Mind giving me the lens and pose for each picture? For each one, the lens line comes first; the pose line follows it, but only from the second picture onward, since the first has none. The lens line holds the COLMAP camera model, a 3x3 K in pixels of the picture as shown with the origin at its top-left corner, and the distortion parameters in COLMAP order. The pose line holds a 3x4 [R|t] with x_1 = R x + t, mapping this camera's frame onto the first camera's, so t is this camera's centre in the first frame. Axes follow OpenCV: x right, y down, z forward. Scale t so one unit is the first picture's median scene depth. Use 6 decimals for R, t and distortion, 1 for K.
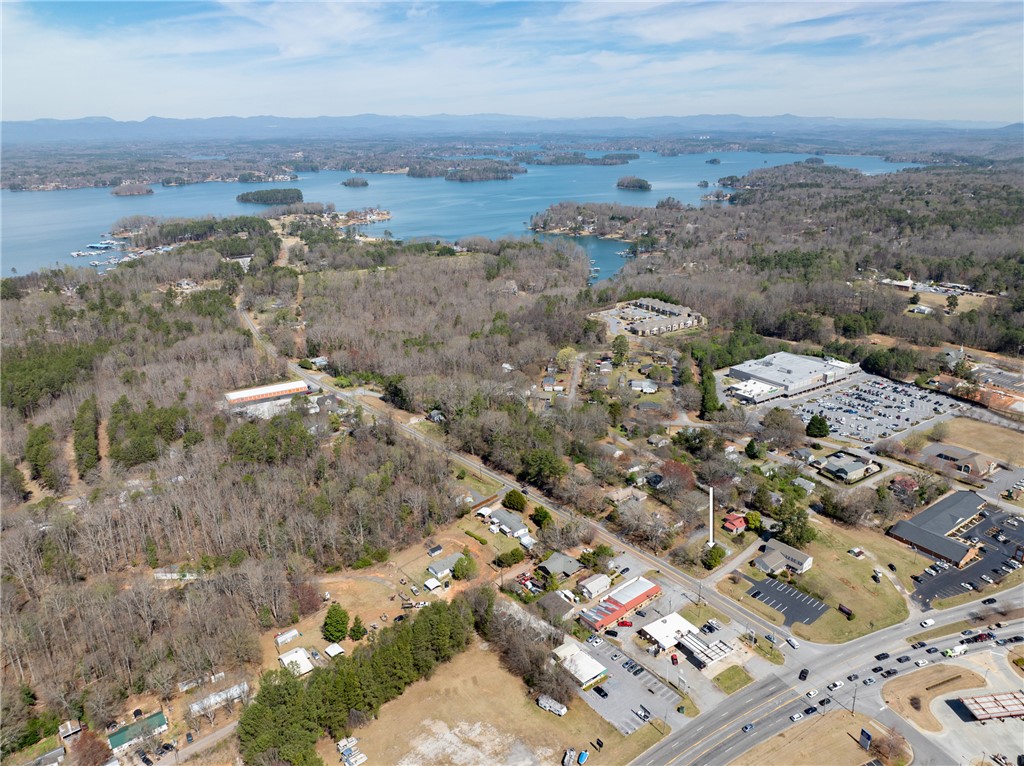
lens RADIAL K [[729.0, 0, 518.1], [0, 729.0, 388.9], [0, 0, 1]] dist [-0.043643, 0.013716]
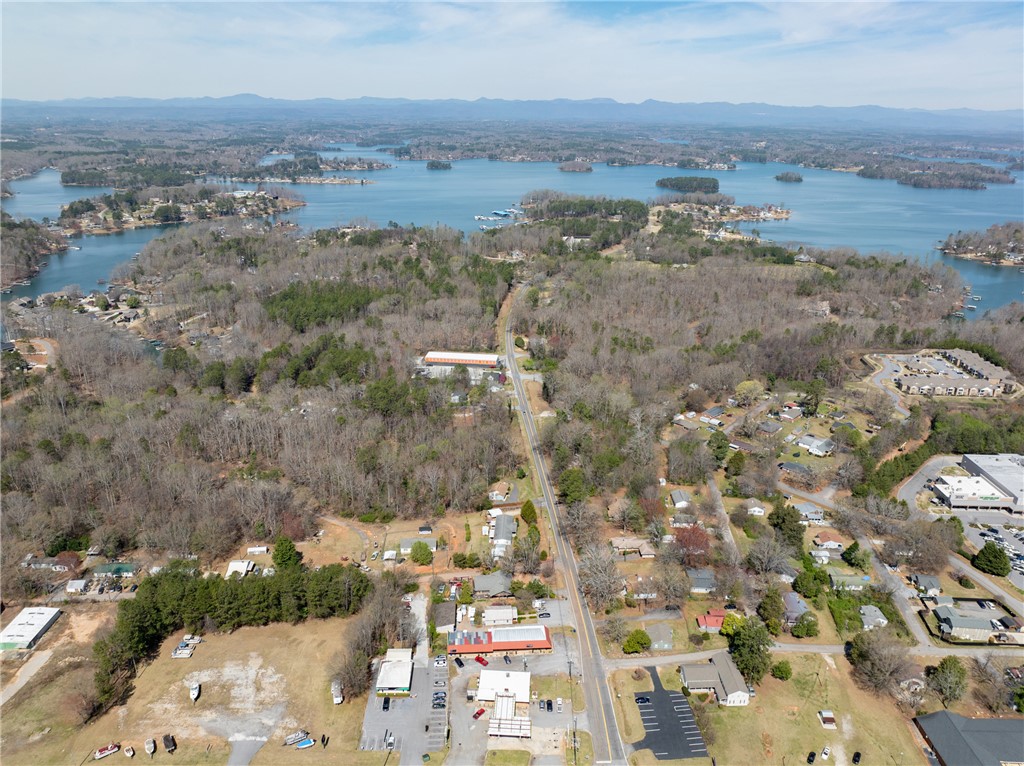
lens RADIAL K [[729.0, 0, 500.1], [0, 729.0, 406.3], [0, 0, 1]] dist [-0.043643, 0.013716]
pose [[0.808191, 0.241759, -0.537011, 0.300615], [-0.221972, 0.969654, 0.102469, -0.049332], [0.545487, 0.036387, 0.837329, 0.109076]]
